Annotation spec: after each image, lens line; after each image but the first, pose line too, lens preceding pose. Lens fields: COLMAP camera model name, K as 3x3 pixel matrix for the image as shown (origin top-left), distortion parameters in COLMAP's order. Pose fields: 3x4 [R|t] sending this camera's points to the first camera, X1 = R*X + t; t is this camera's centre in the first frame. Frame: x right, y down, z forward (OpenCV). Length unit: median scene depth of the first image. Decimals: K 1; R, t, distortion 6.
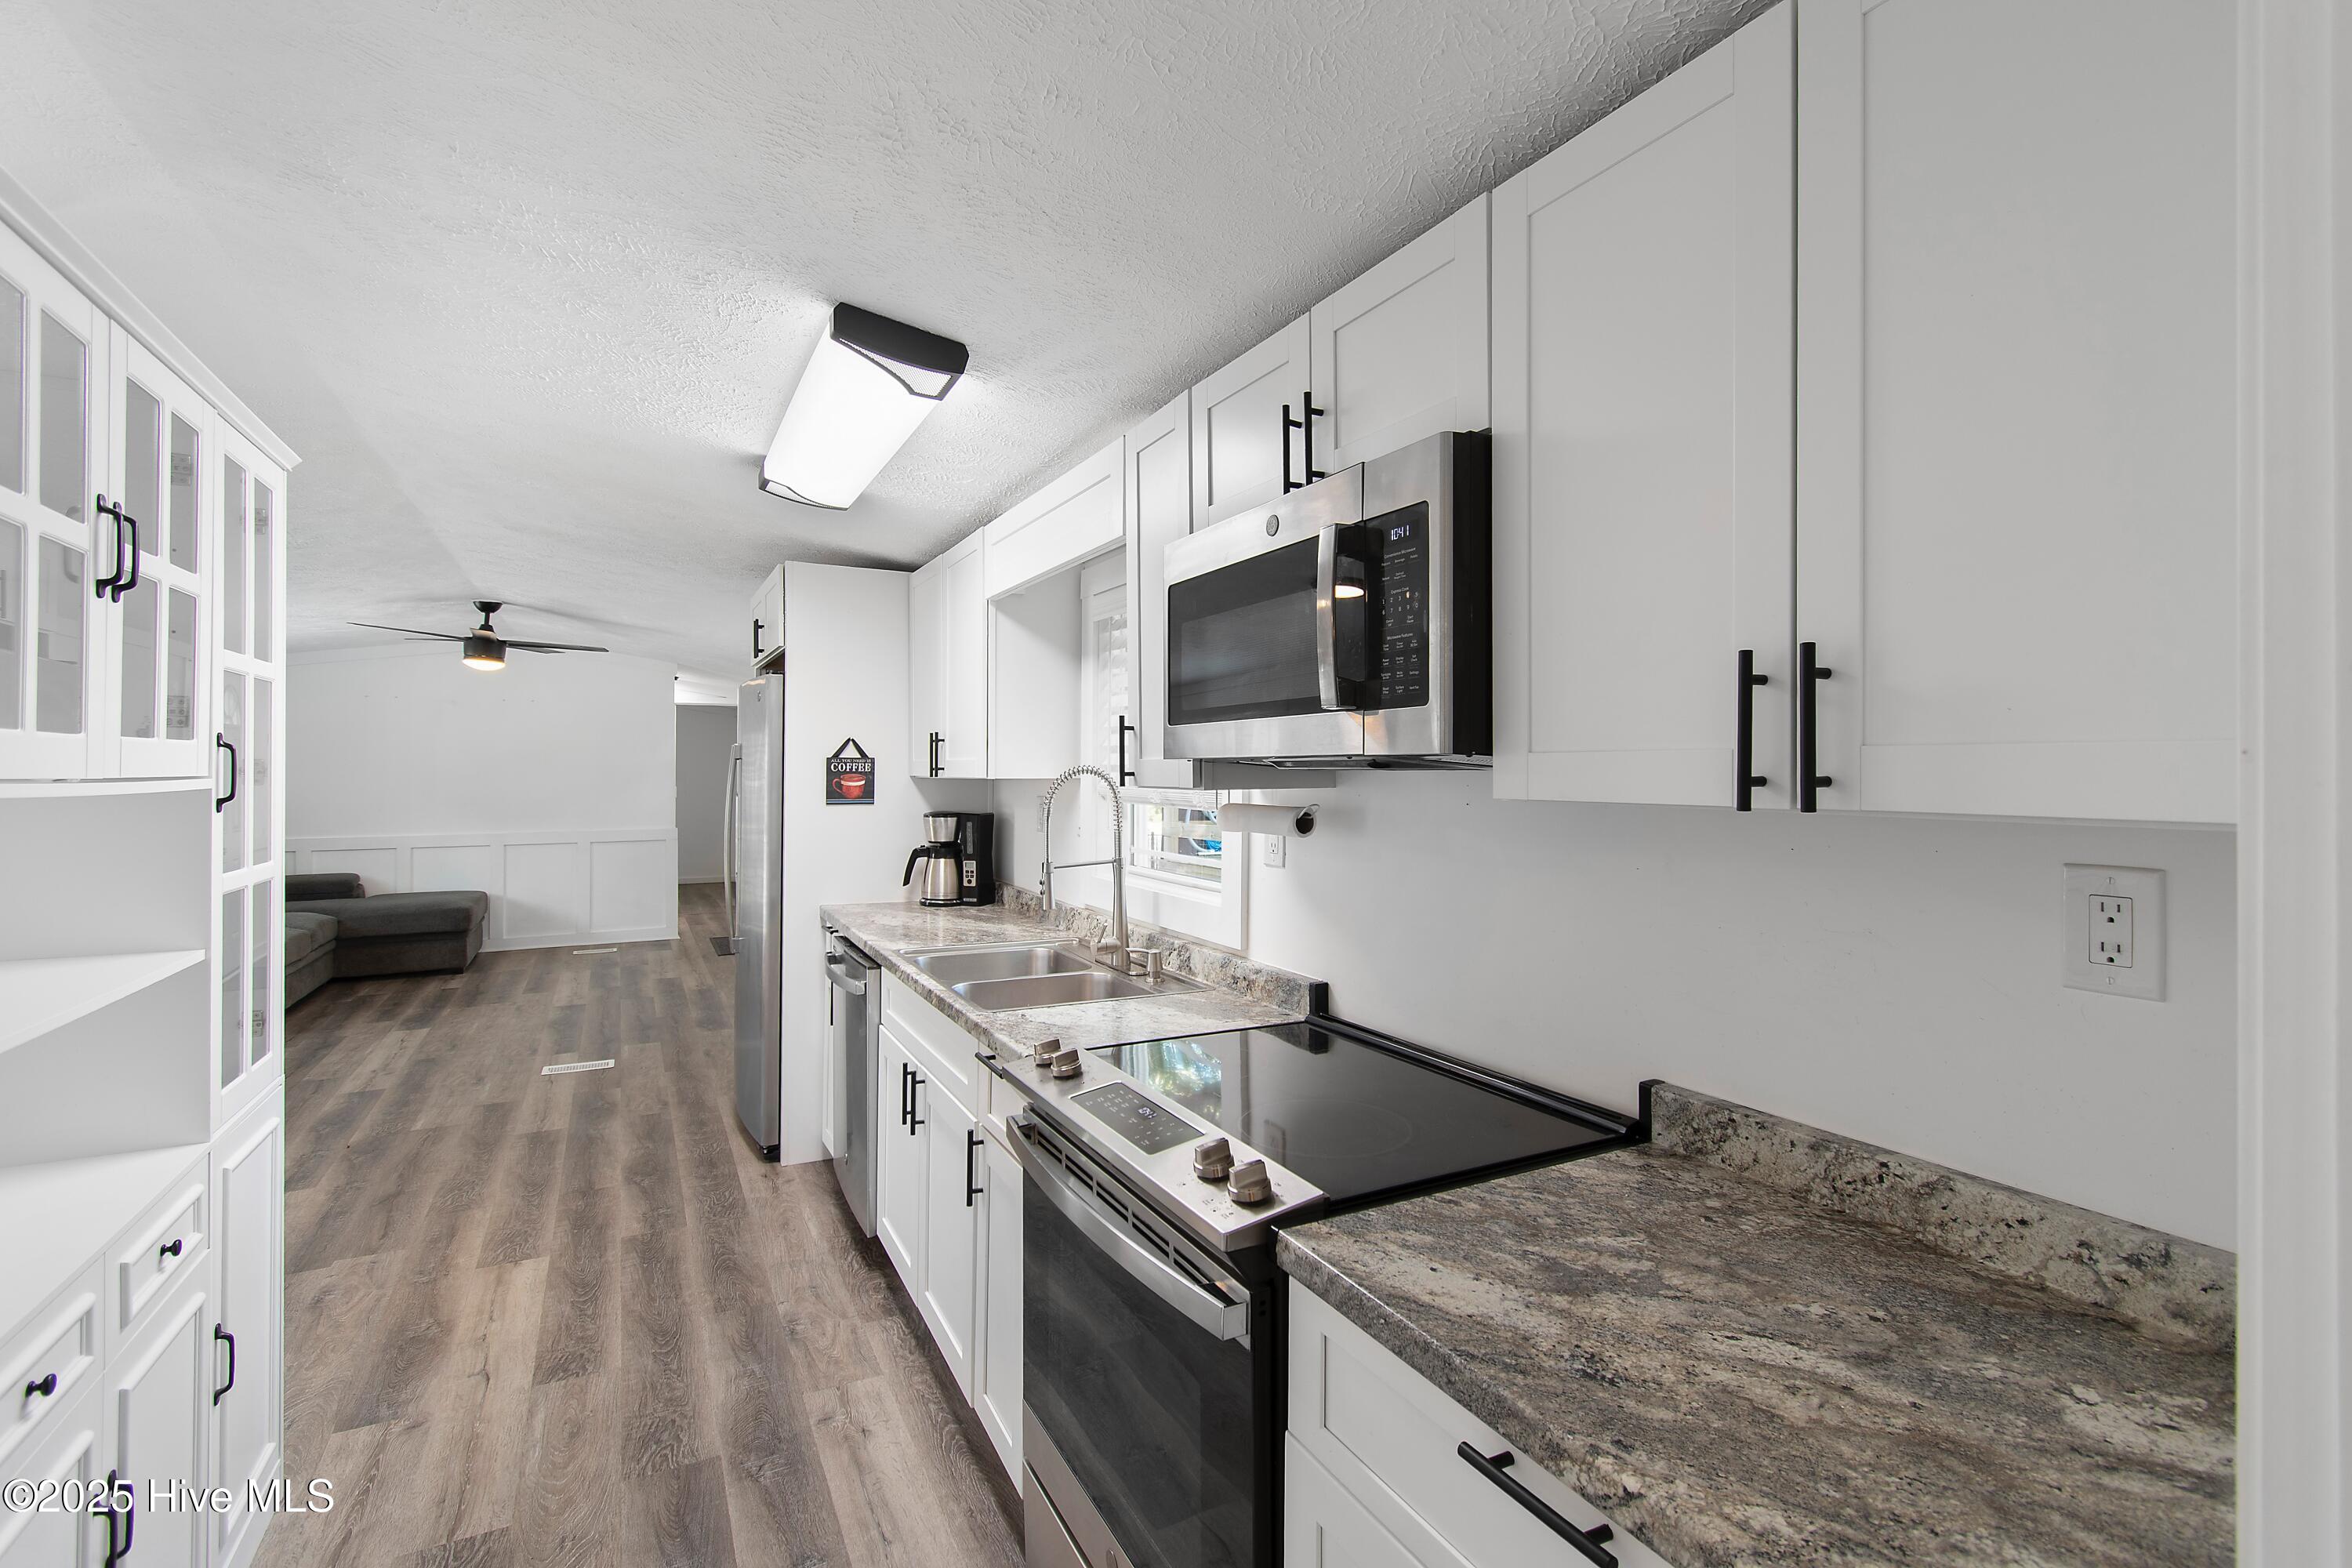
lens RADIAL K [[1049.6, 0, 1174.9], [0, 1049.6, 765.0], [0, 0, 1]] dist [-0.001416, -0.001311]
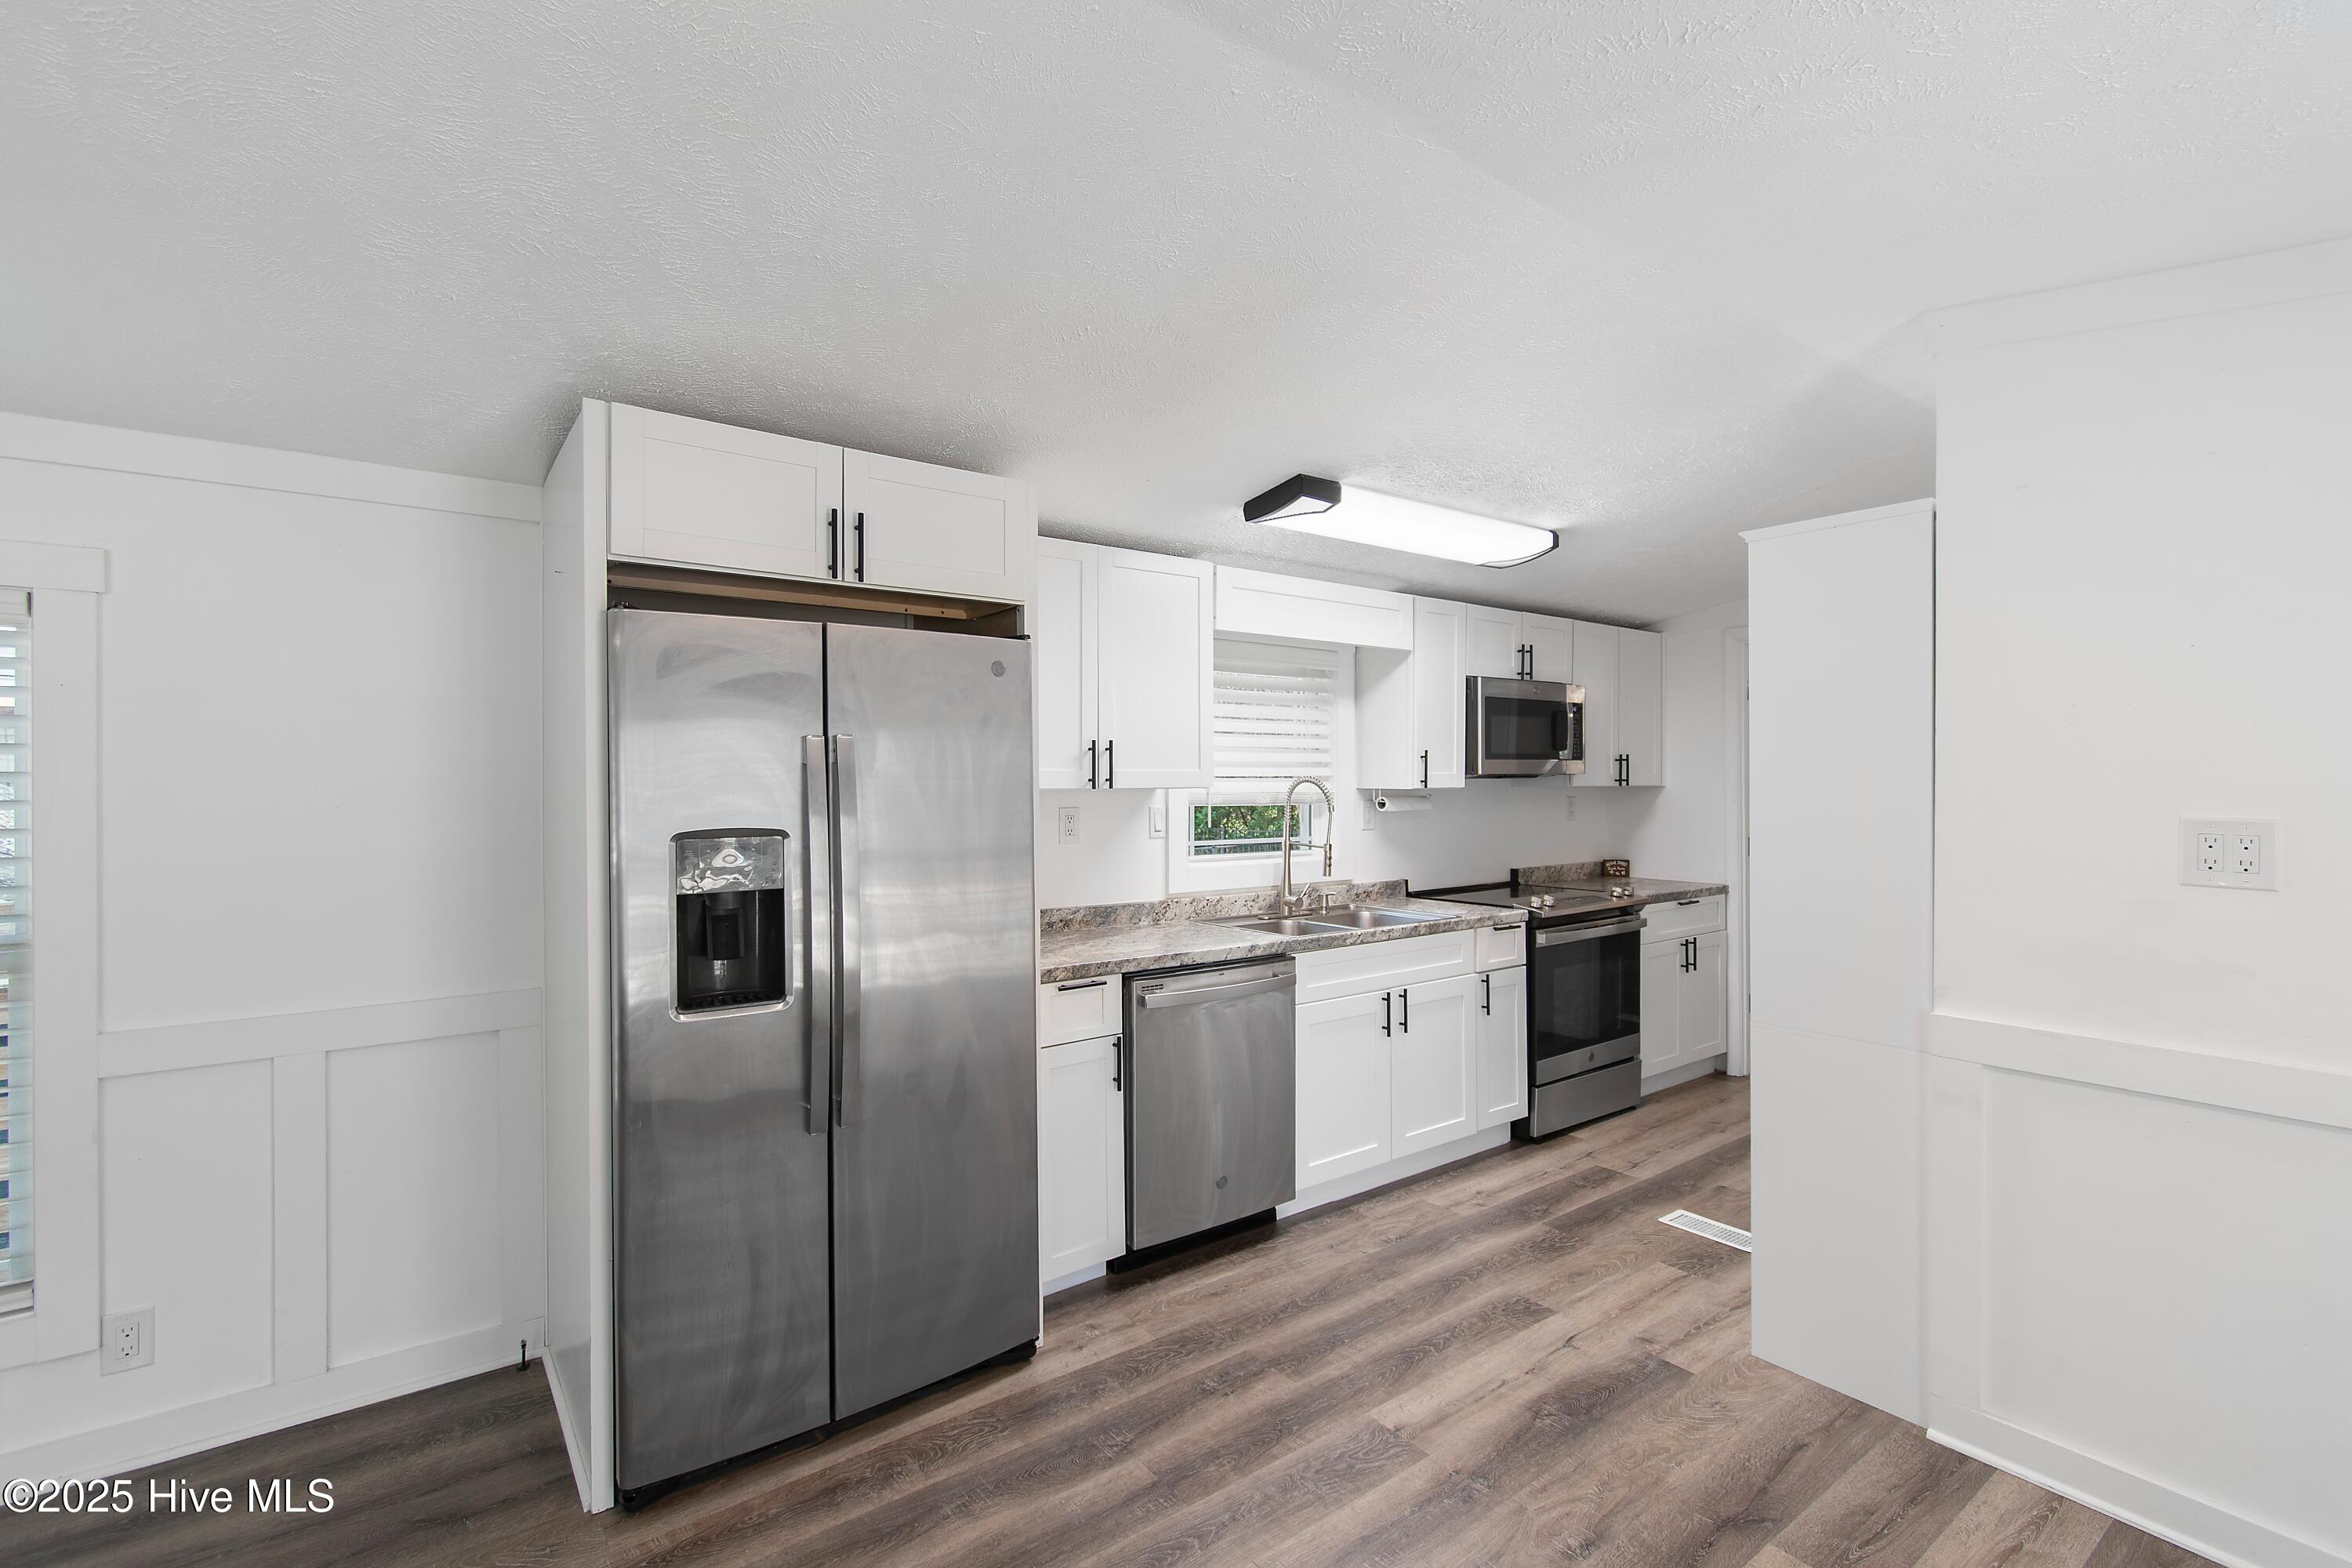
lens RADIAL K [[1053.4, 0, 1176.0], [0, 1053.4, 784.0], [0, 0, 1]] dist [0.002420, -0.000166]
pose [[-0.151816, -0.005214, 0.988395, -1.155967], [-0.000745, 0.999986, 0.005161, 0.002631], [-0.988408, 0.000047, -0.151818, 1.085480]]
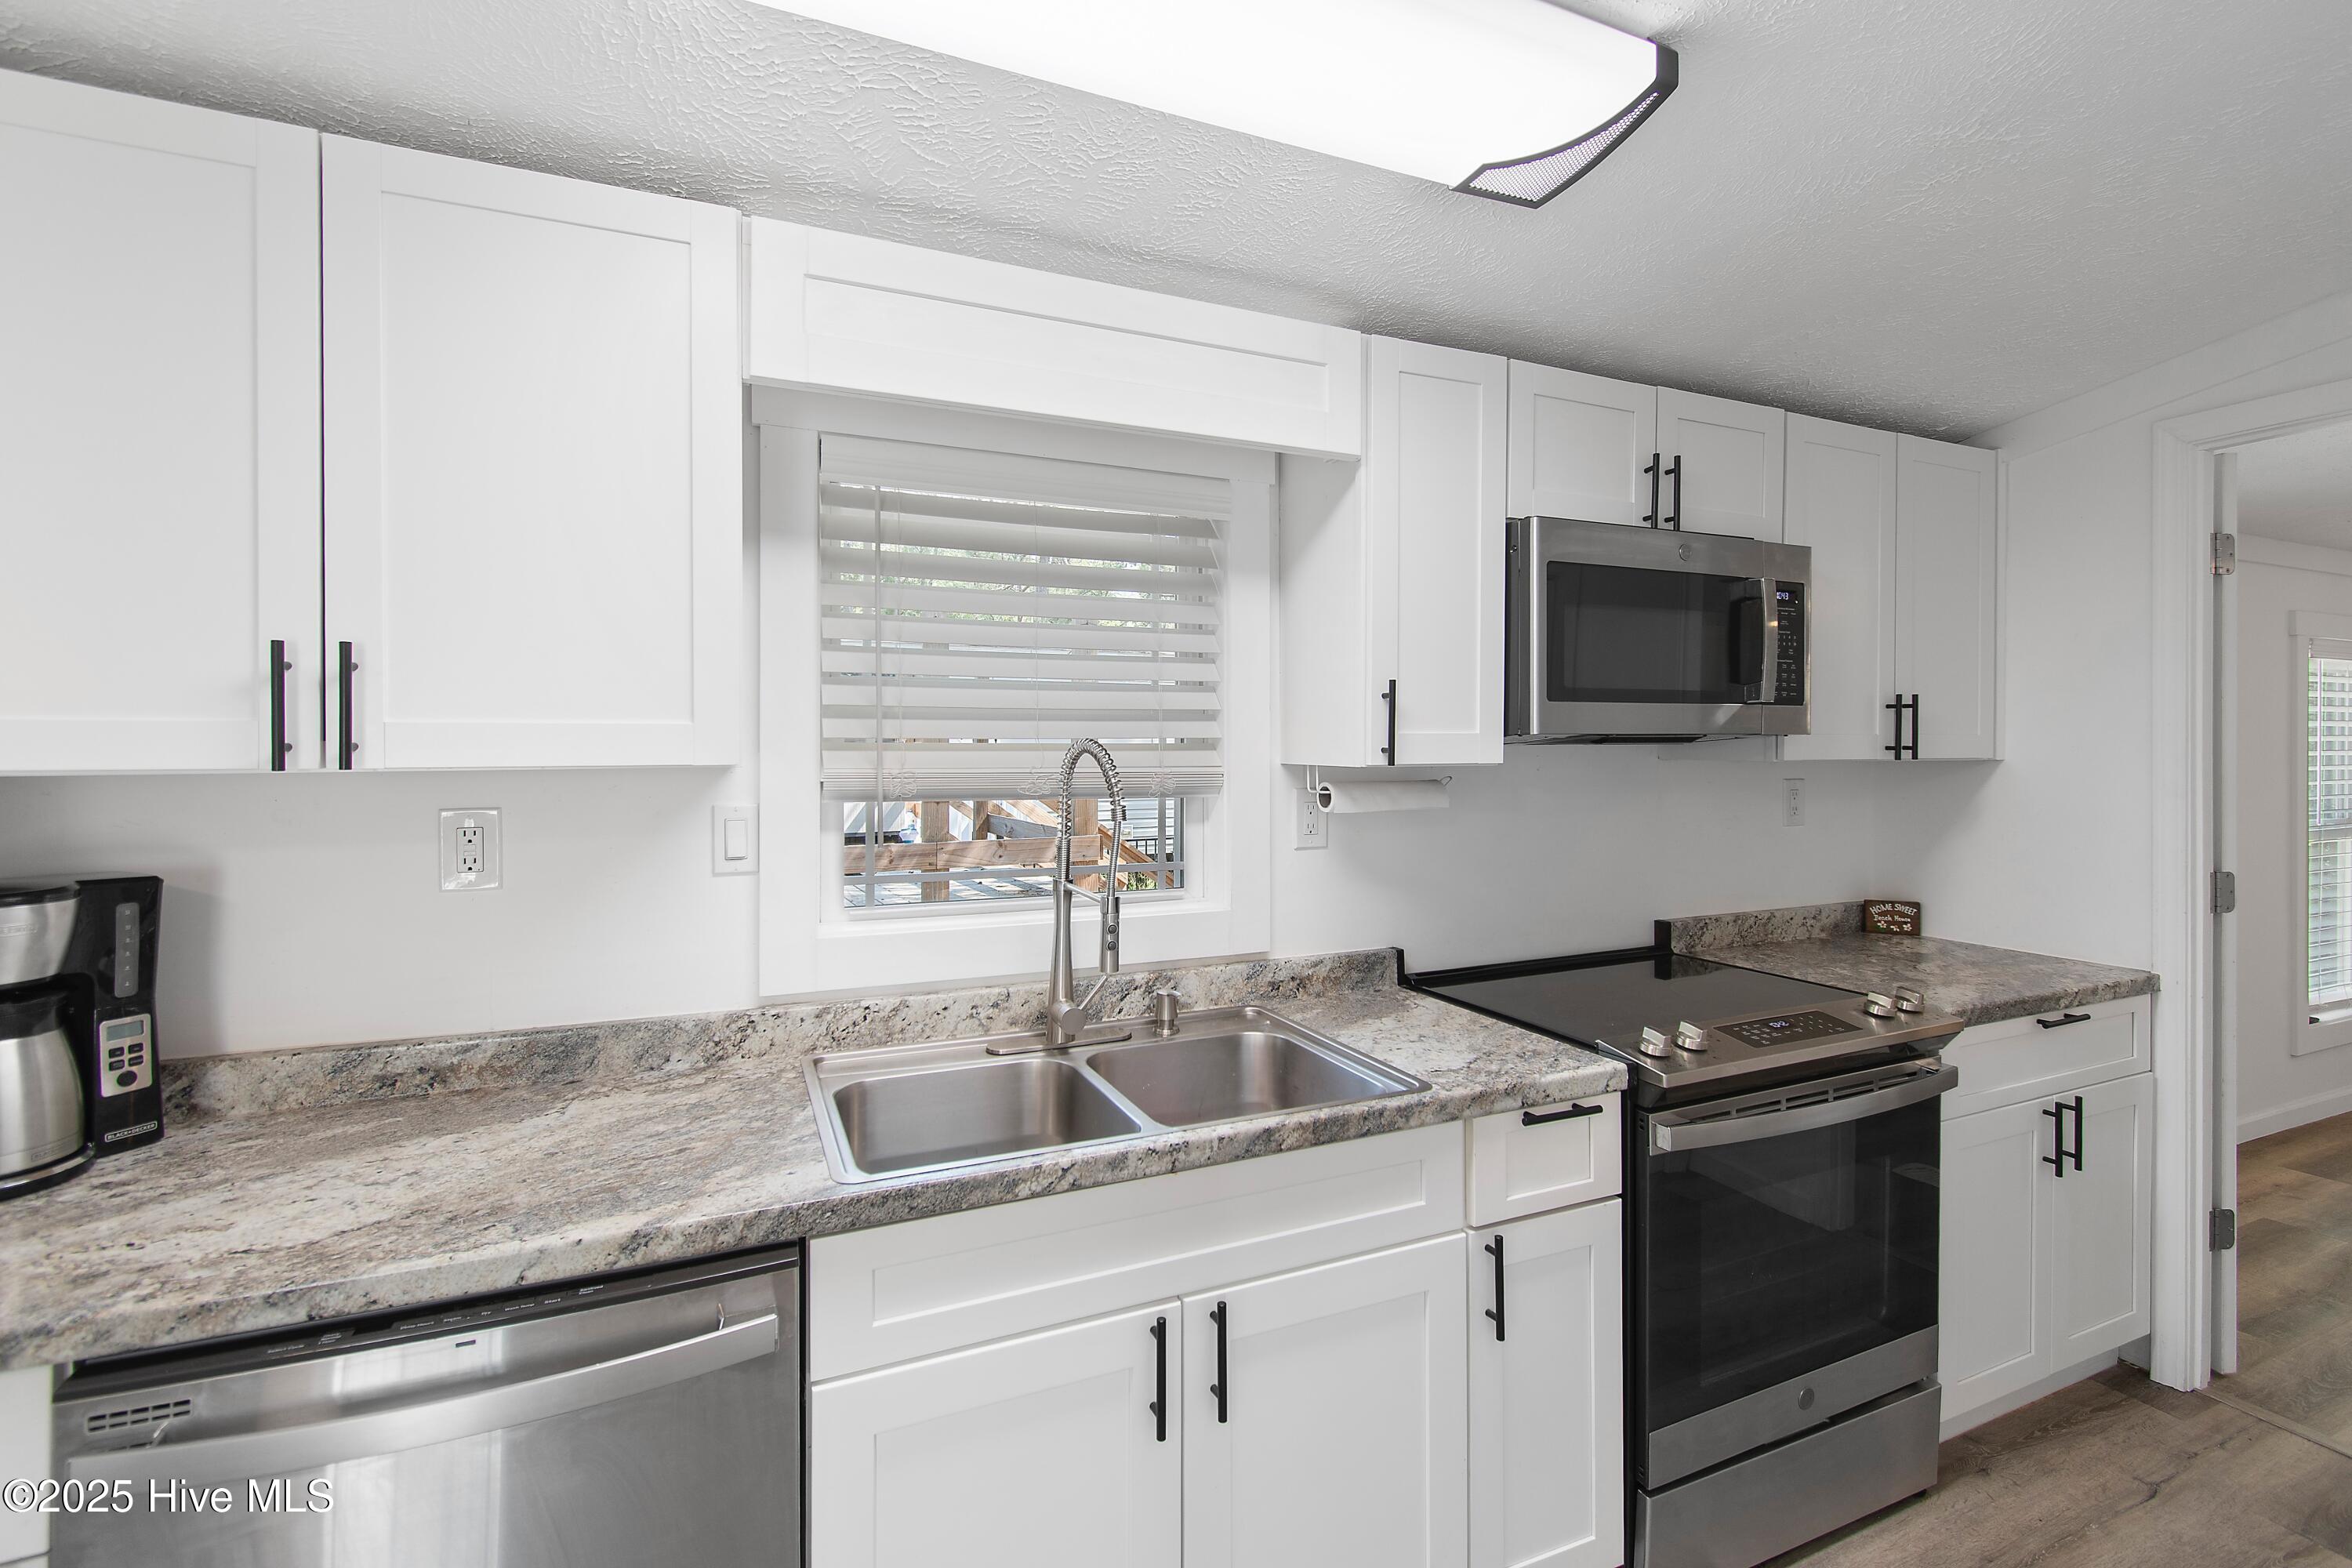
lens RADIAL K [[1043.2, 0, 1180.7], [0, 1043.2, 747.7], [0, 0, 1]] dist [-0.000538, -0.001343]
pose [[0.071911, -0.006456, 0.997390, -0.556177], [-0.002007, 0.999976, 0.006618, 0.000783], [-0.997409, -0.002477, 0.071896, 0.696234]]
